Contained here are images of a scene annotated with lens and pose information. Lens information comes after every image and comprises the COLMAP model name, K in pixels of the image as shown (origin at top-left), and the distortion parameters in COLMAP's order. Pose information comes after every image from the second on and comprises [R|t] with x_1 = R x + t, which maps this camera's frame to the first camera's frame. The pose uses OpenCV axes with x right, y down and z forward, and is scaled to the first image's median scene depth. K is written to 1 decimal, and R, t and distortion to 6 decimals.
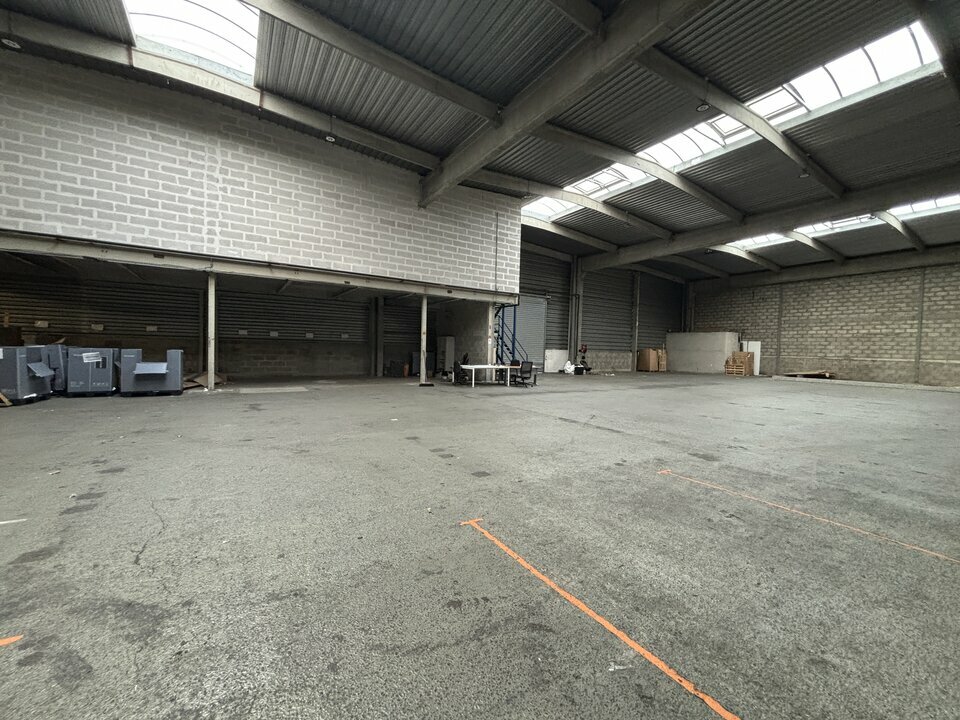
lens RADIAL K [[385.5, 0, 476.2], [0, 385.5, 354.4], [0, 0, 1]] dist [0.003459, 0.000352]
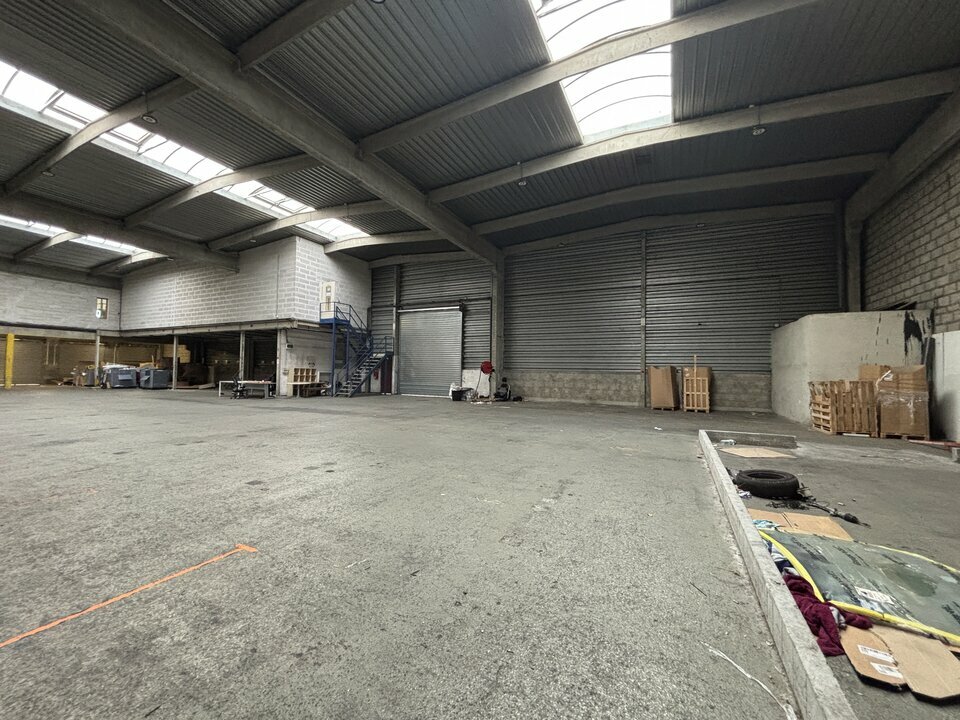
lens RADIAL K [[385.5, 0, 476.4], [0, 385.5, 360.6], [0, 0, 1]] dist [0.003459, 0.000352]
pose [[0.501511, -0.031553, -0.864576, 1.973365], [-0.009421, 0.999076, -0.041926, 0.008316], [0.865100, 0.029172, 0.500750, 1.343597]]
